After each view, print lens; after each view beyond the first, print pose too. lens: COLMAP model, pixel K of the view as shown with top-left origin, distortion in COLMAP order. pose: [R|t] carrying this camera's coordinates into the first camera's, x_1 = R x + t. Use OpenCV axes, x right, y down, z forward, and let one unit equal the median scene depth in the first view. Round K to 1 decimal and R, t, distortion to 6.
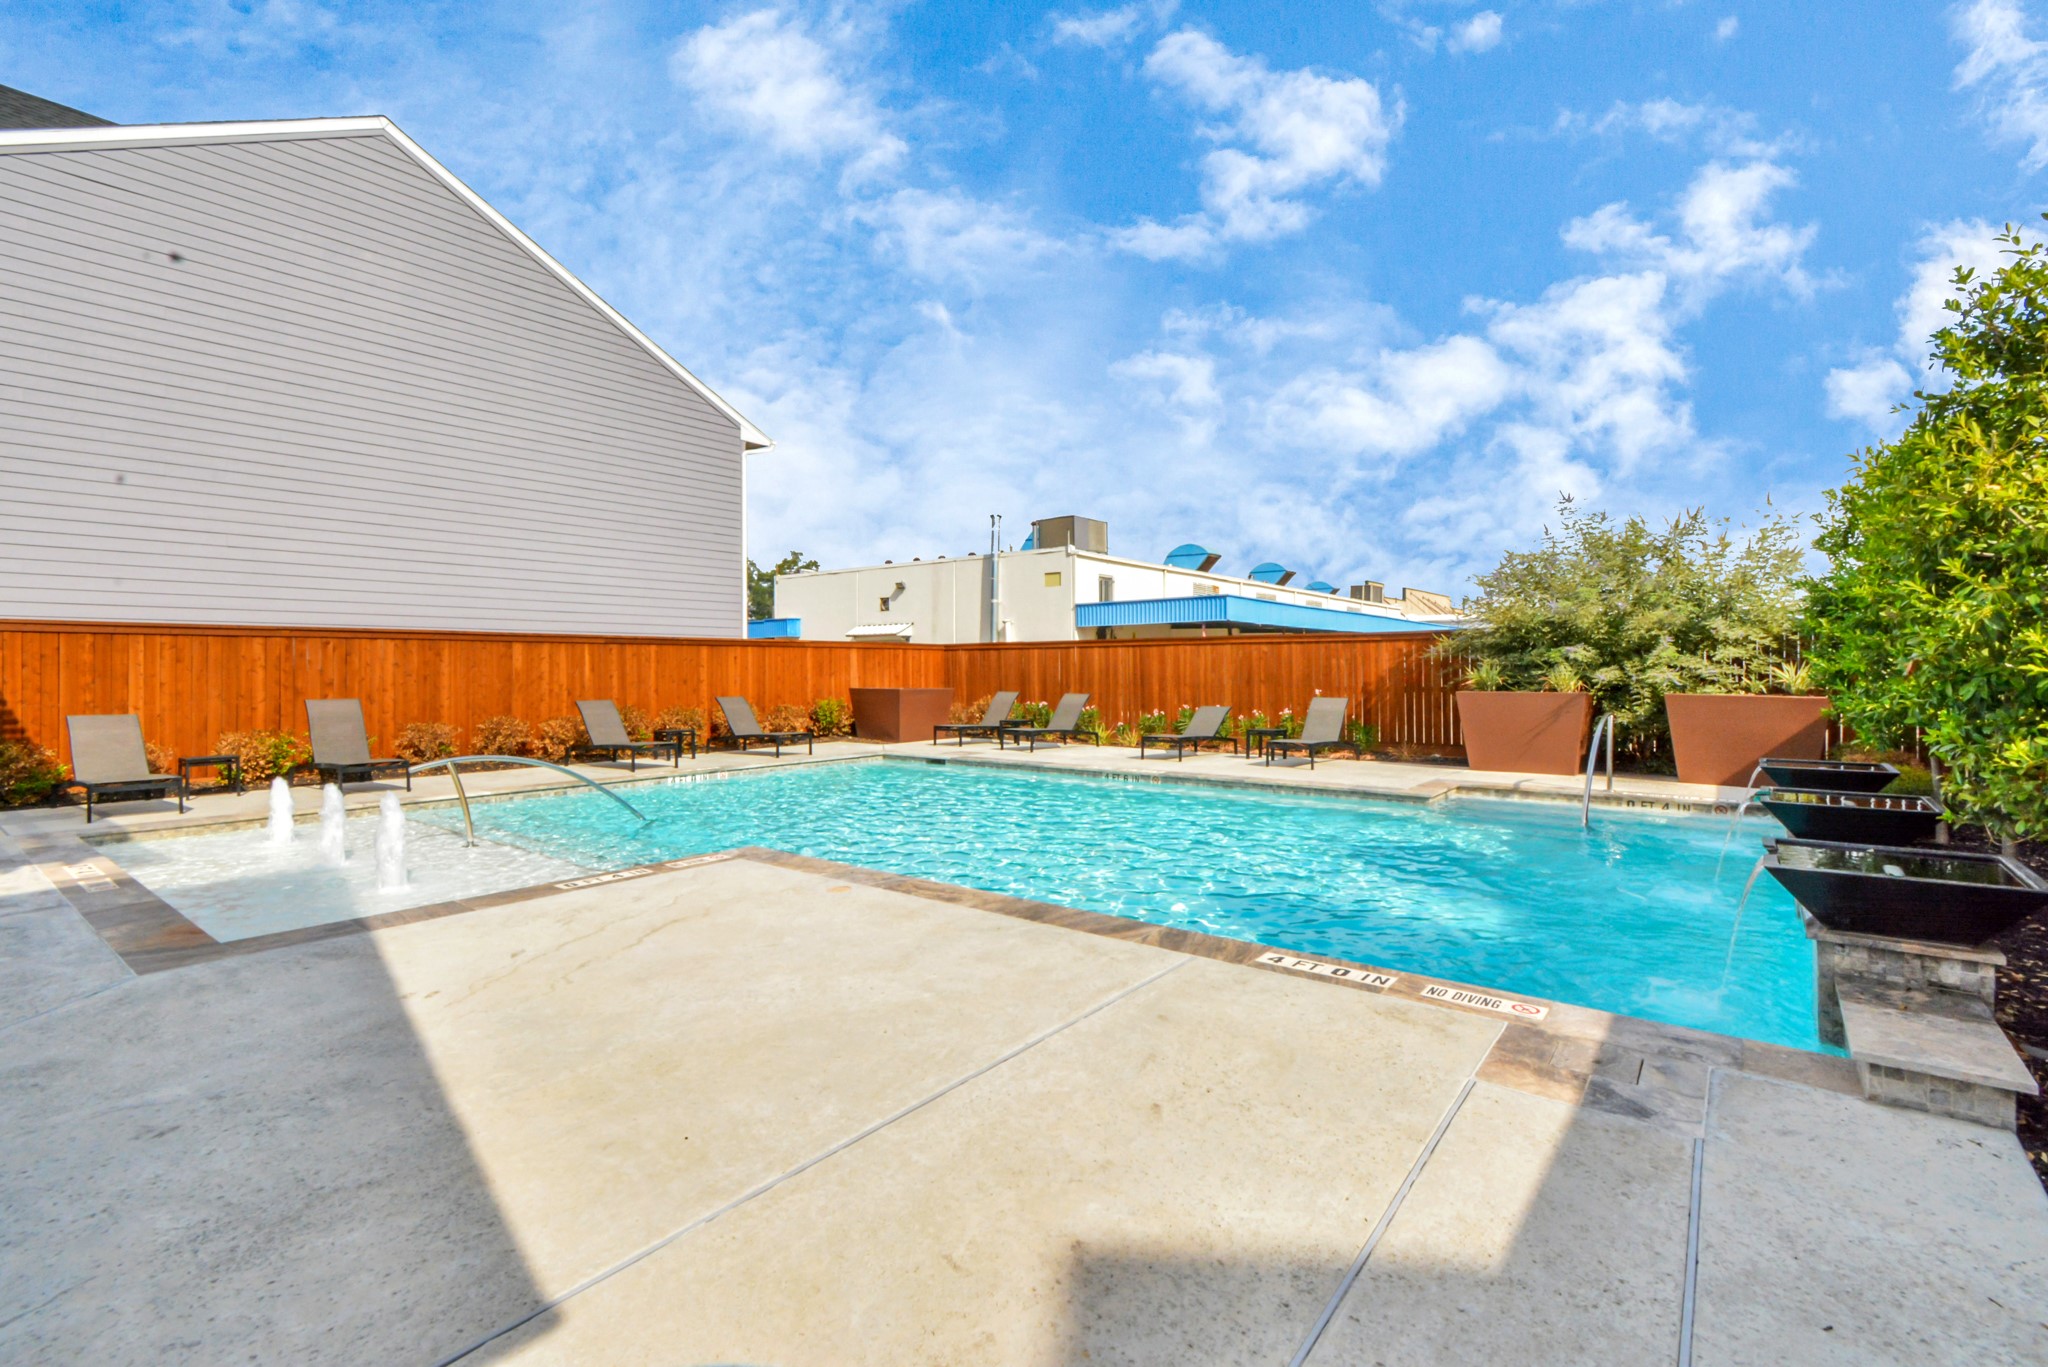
lens RADIAL K [[904.9, 0, 1032.1], [0, 904.9, 675.2], [0, 0, 1]] dist [0.006108, -0.002940]
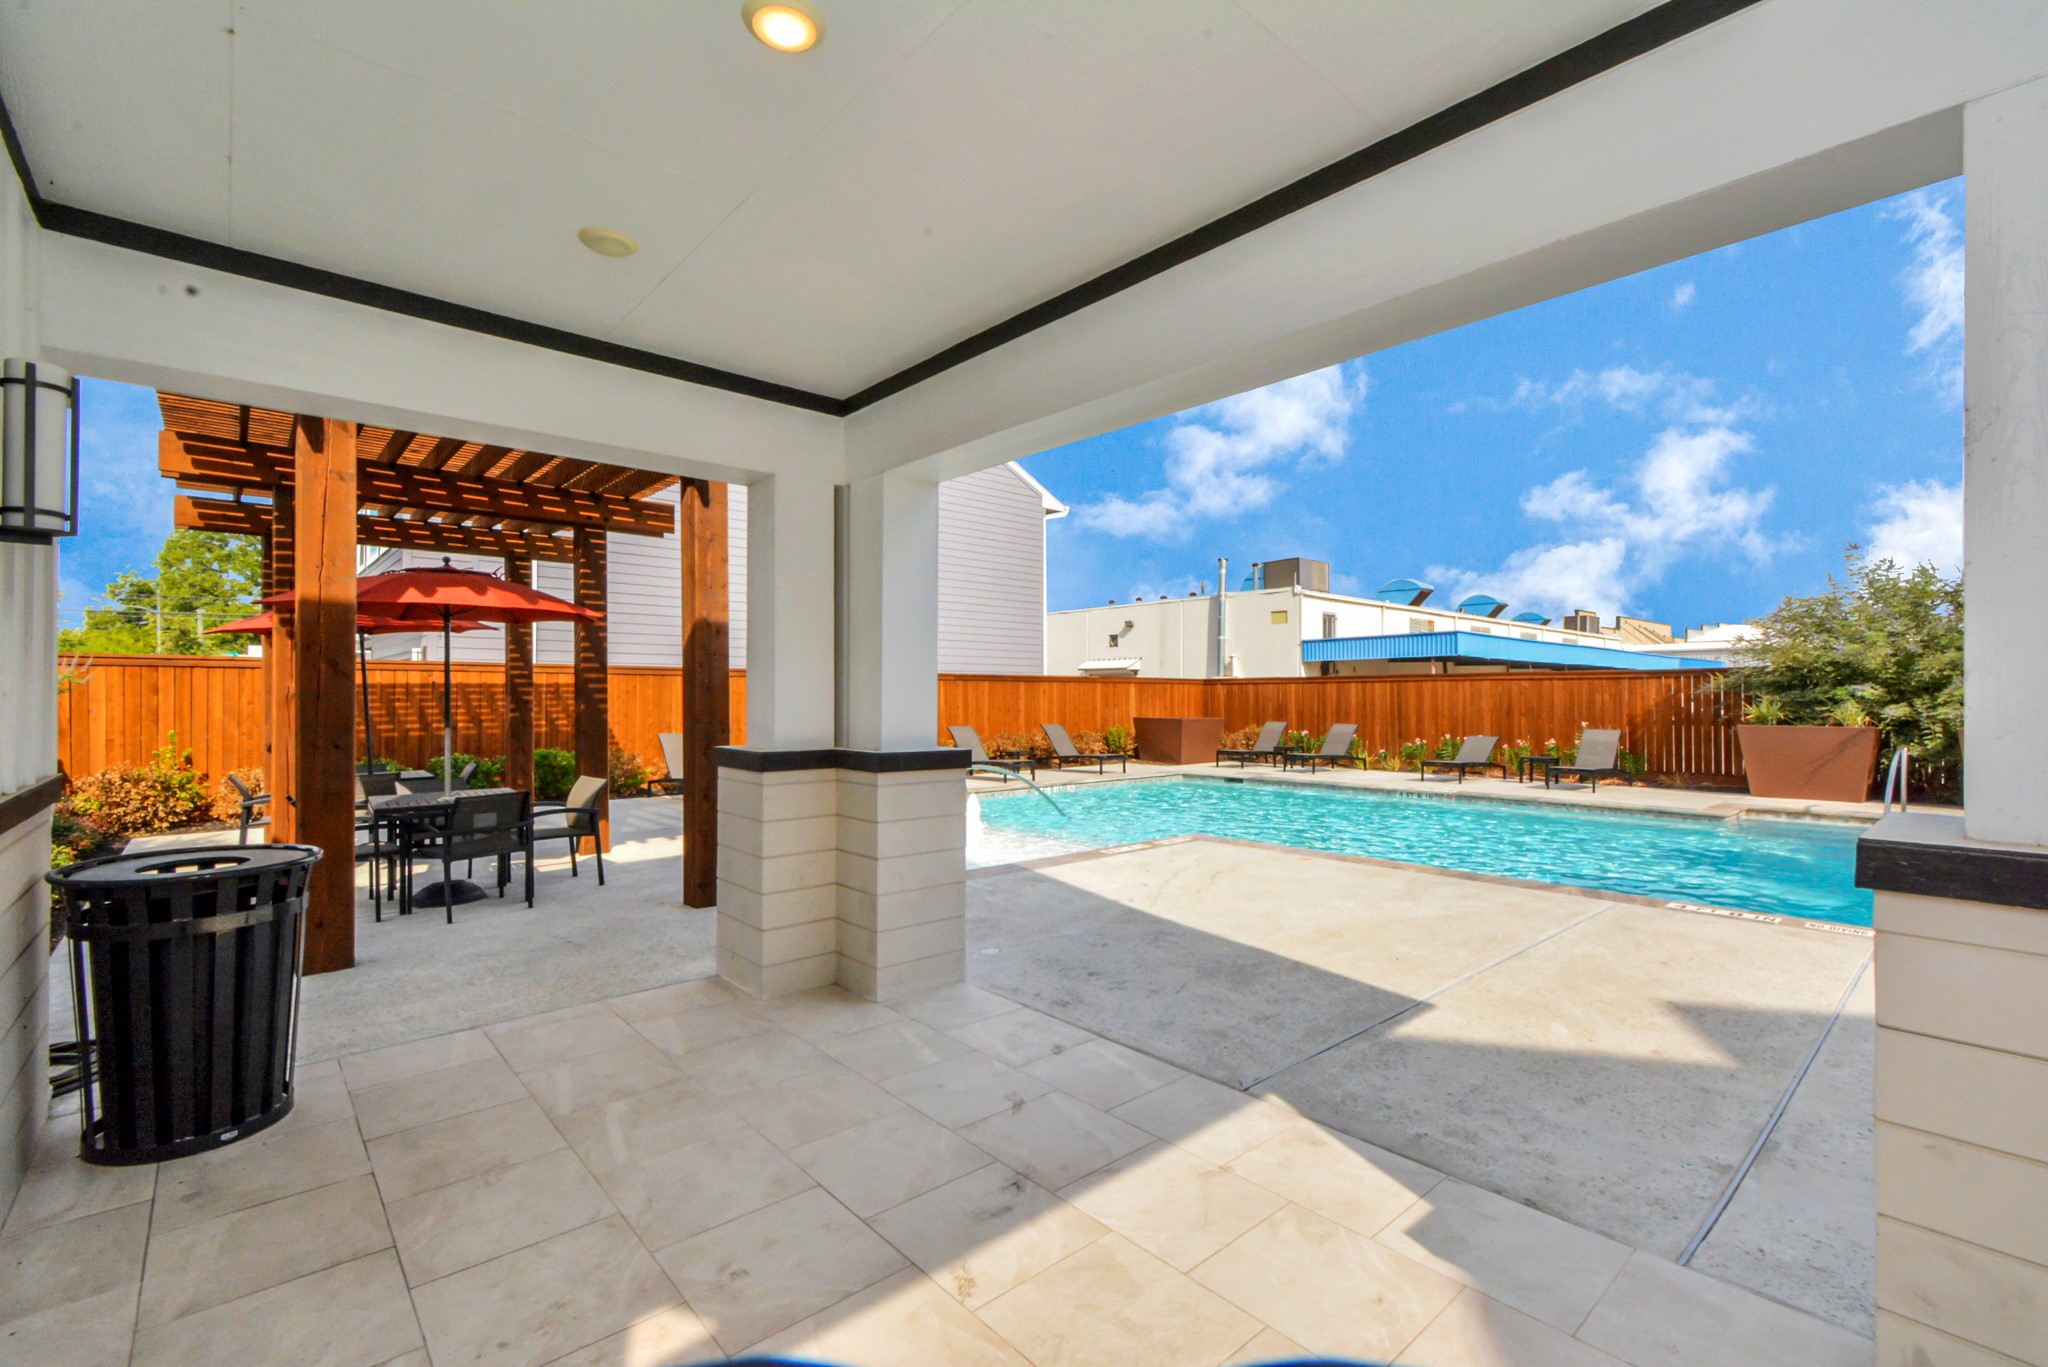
lens RADIAL K [[904.9, 0, 1018.9], [0, 904.9, 697.6], [0, 0, 1]] dist [0.006108, -0.002940]
pose [[0.984912, 0.003832, -0.173015, -0.166710], [-0.005055, 0.999965, -0.006632, -0.003023], [0.172983, 0.007406, 0.984897, -0.198852]]
